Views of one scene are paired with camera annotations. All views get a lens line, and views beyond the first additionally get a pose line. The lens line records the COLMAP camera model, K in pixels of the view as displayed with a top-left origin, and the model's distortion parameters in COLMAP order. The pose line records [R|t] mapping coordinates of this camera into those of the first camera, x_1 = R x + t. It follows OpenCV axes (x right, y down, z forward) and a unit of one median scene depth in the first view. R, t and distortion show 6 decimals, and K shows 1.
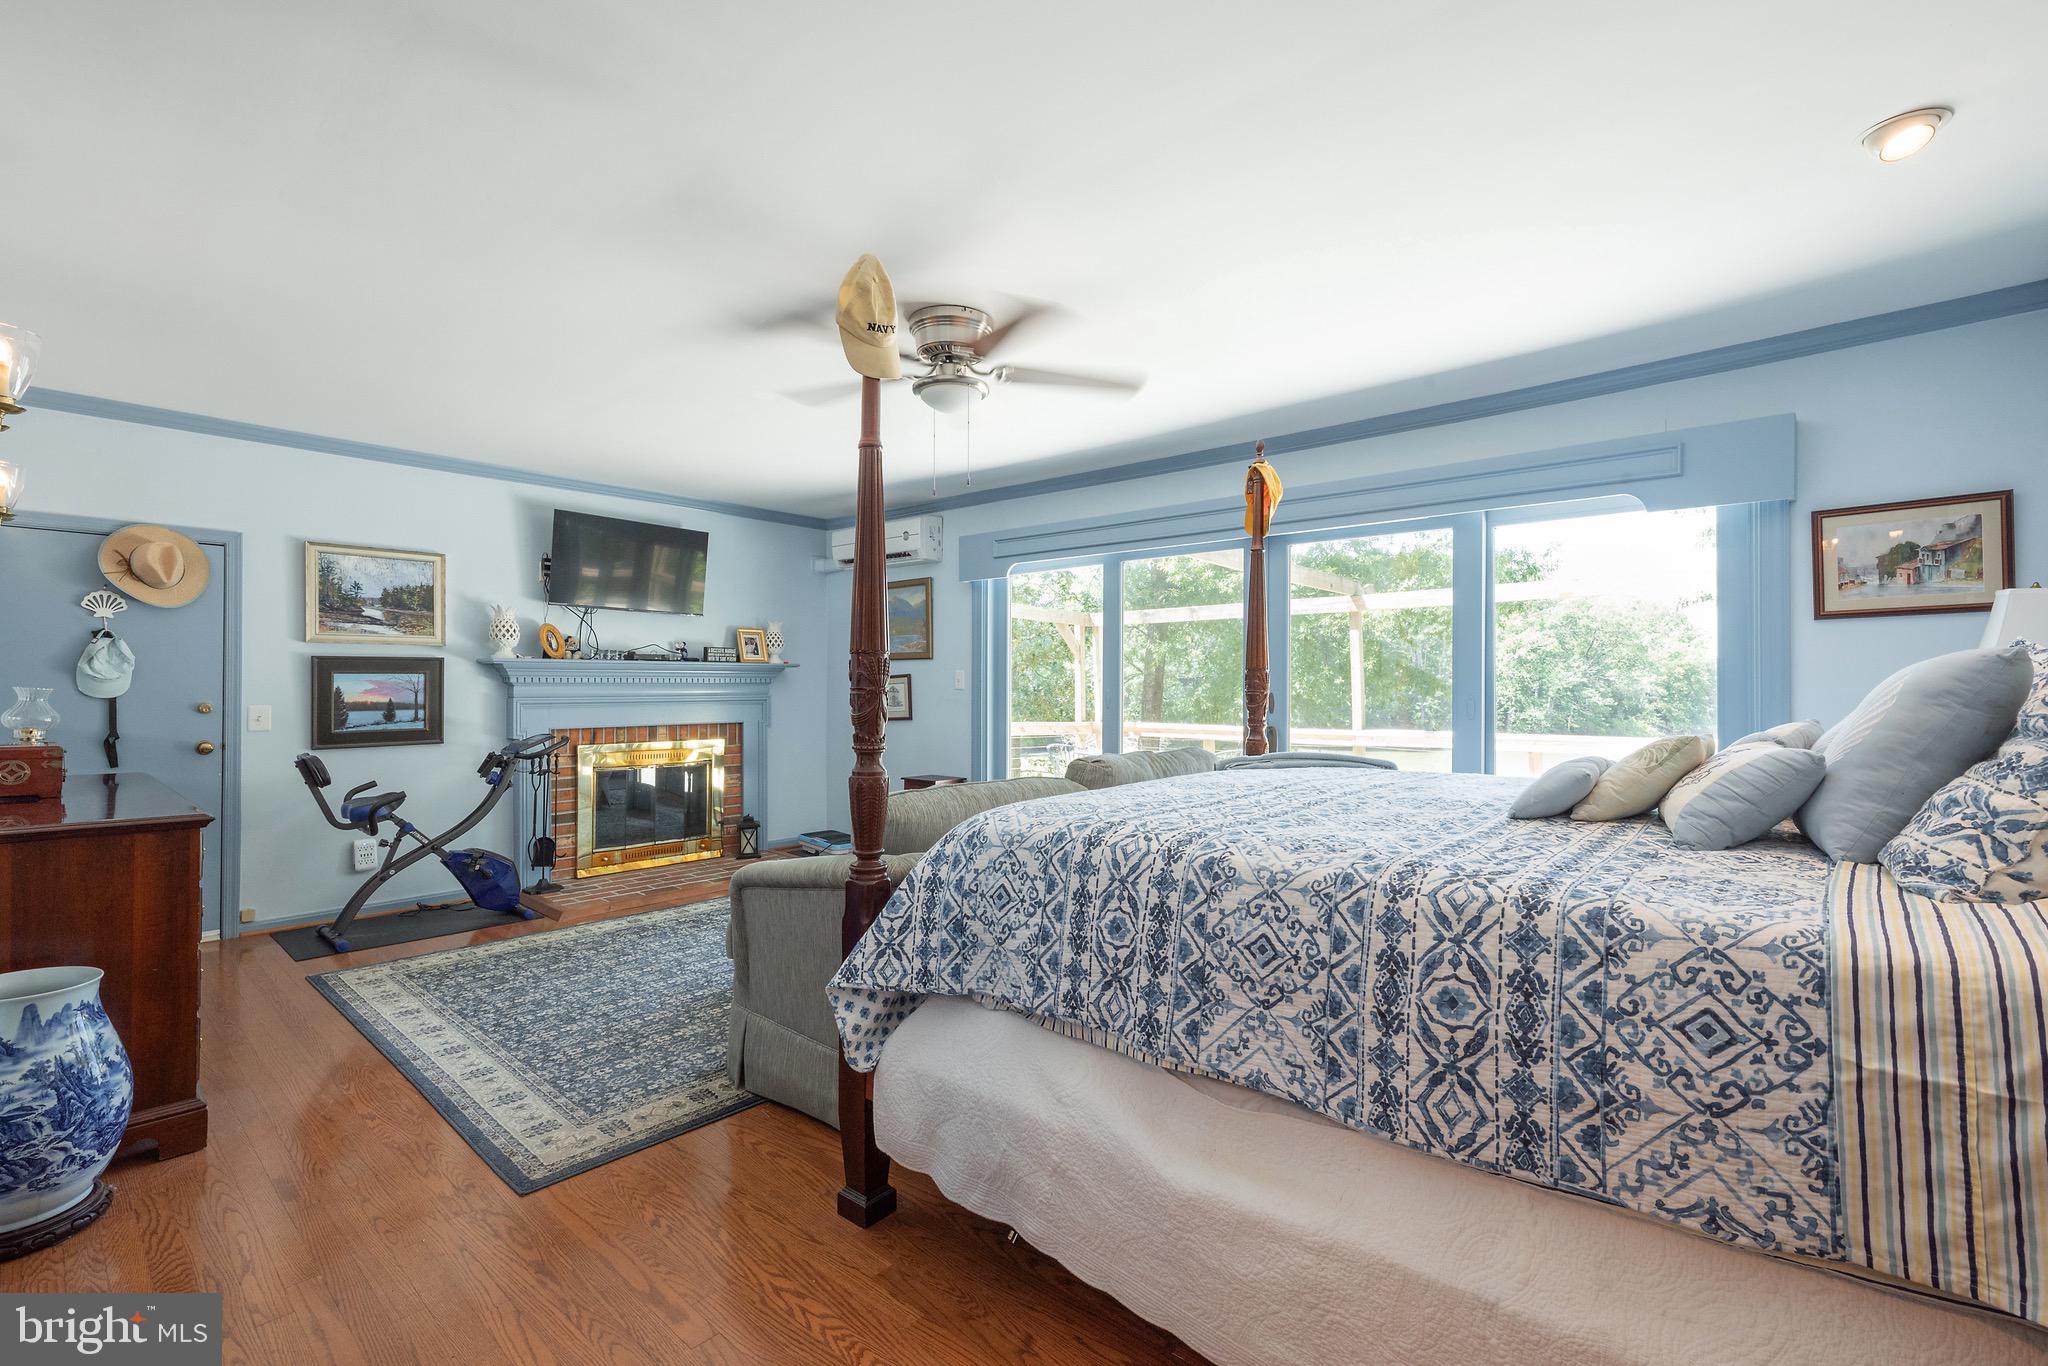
lens RADIAL K [[905.5, 0, 1024.0], [0, 905.5, 683.0], [0, 0, 1]] dist [-0.000095, -0.000165]
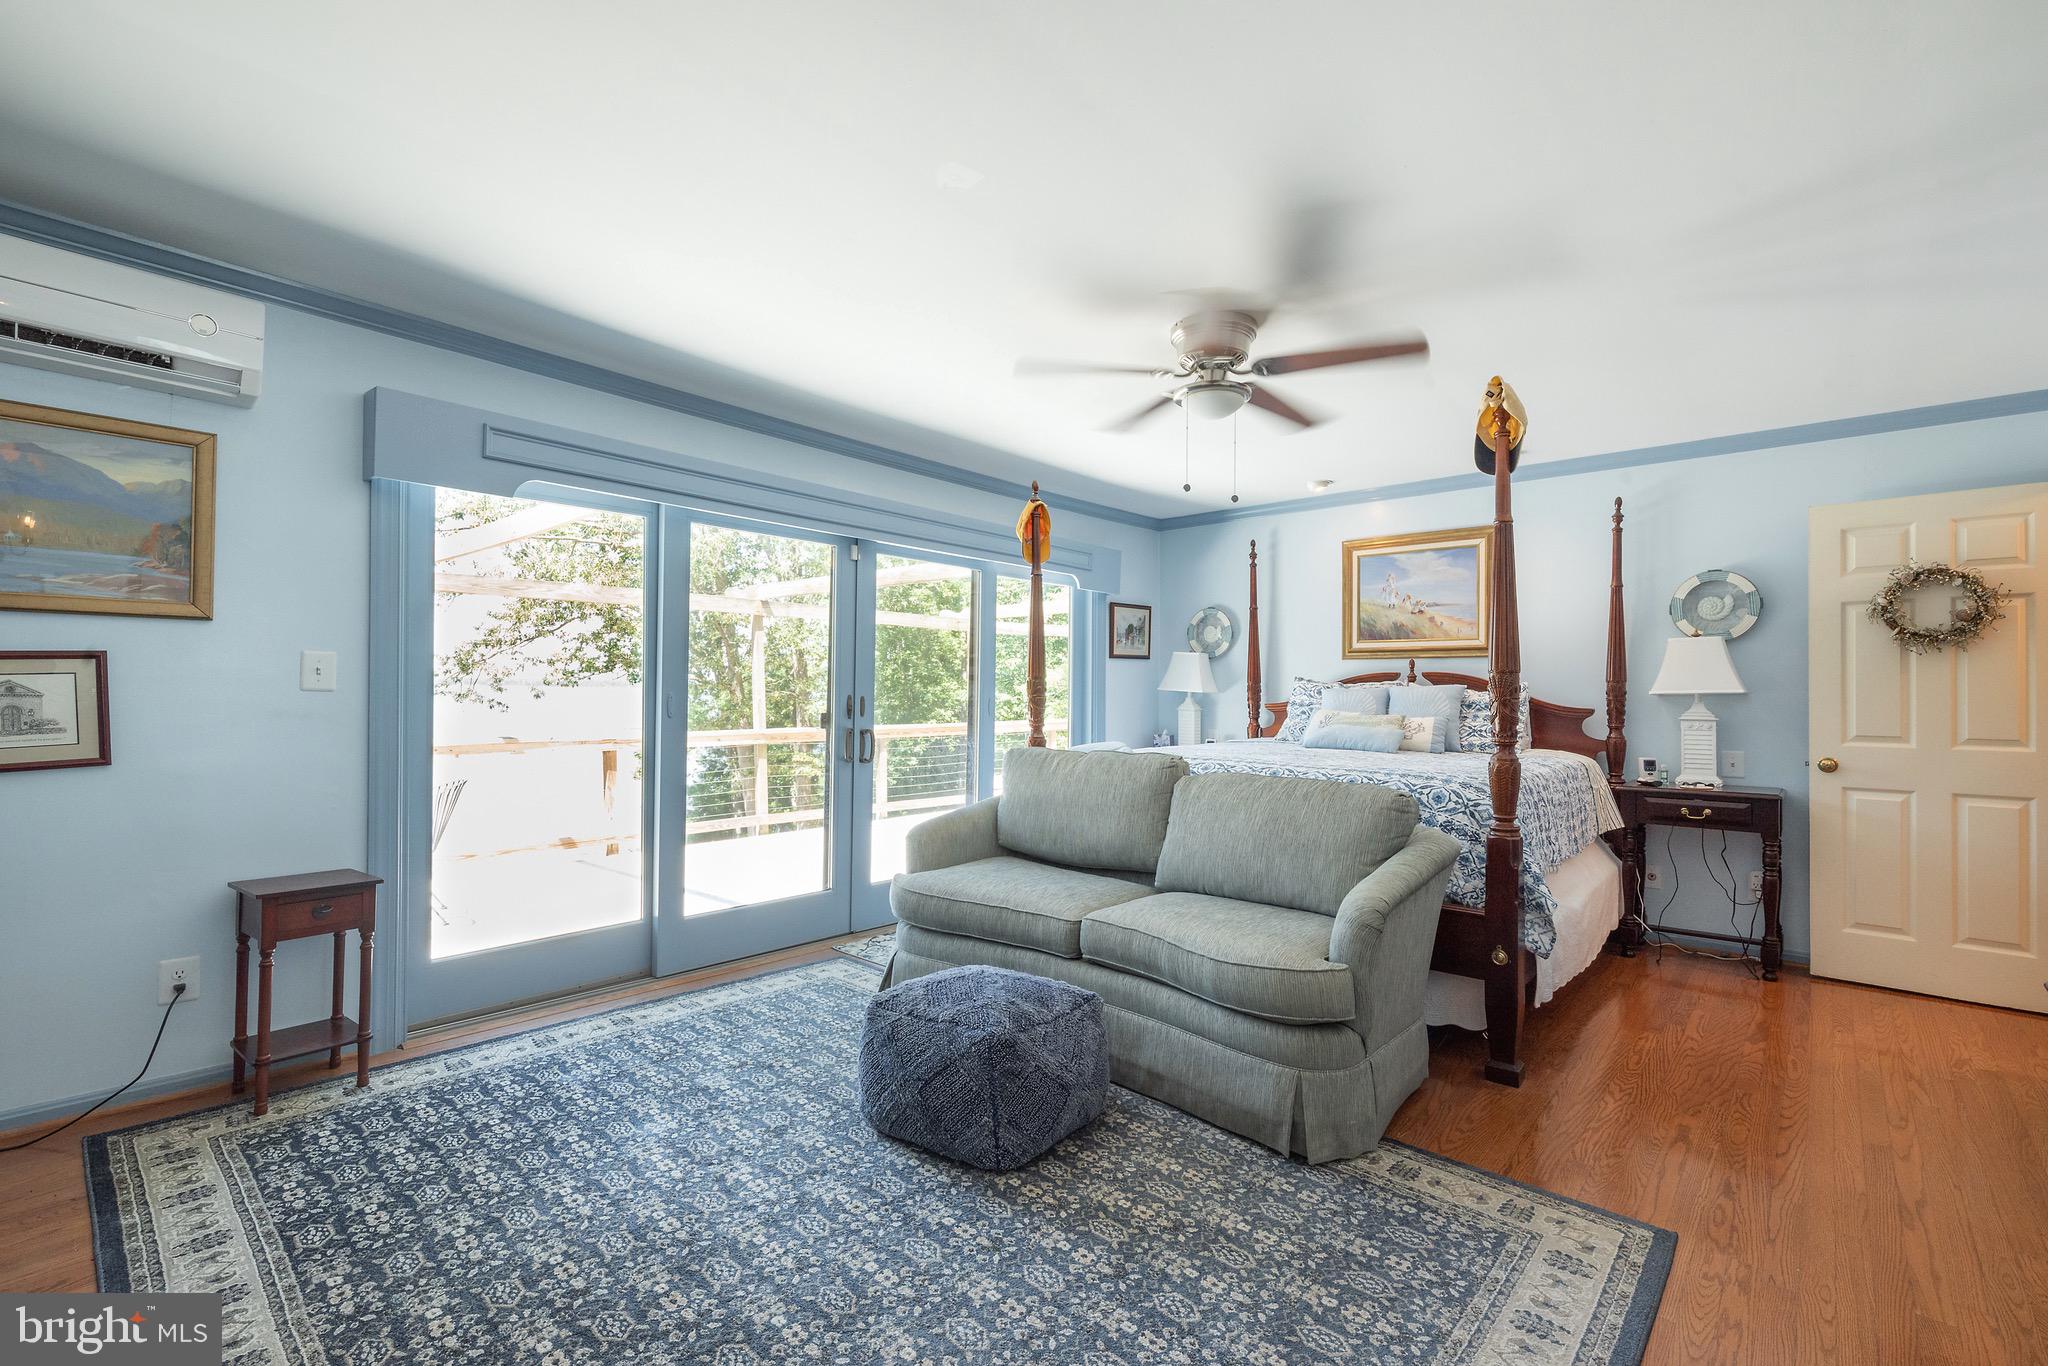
lens RADIAL K [[905.5, 0, 1024.0], [0, 905.5, 683.0], [0, 0, 1]] dist [-0.000095, -0.000165]
pose [[0.002757, 0.012285, 0.999921, -1.088274], [-0.011089, 0.999863, -0.012254, 0.010041], [-0.999935, -0.011055, 0.002893, 1.218076]]
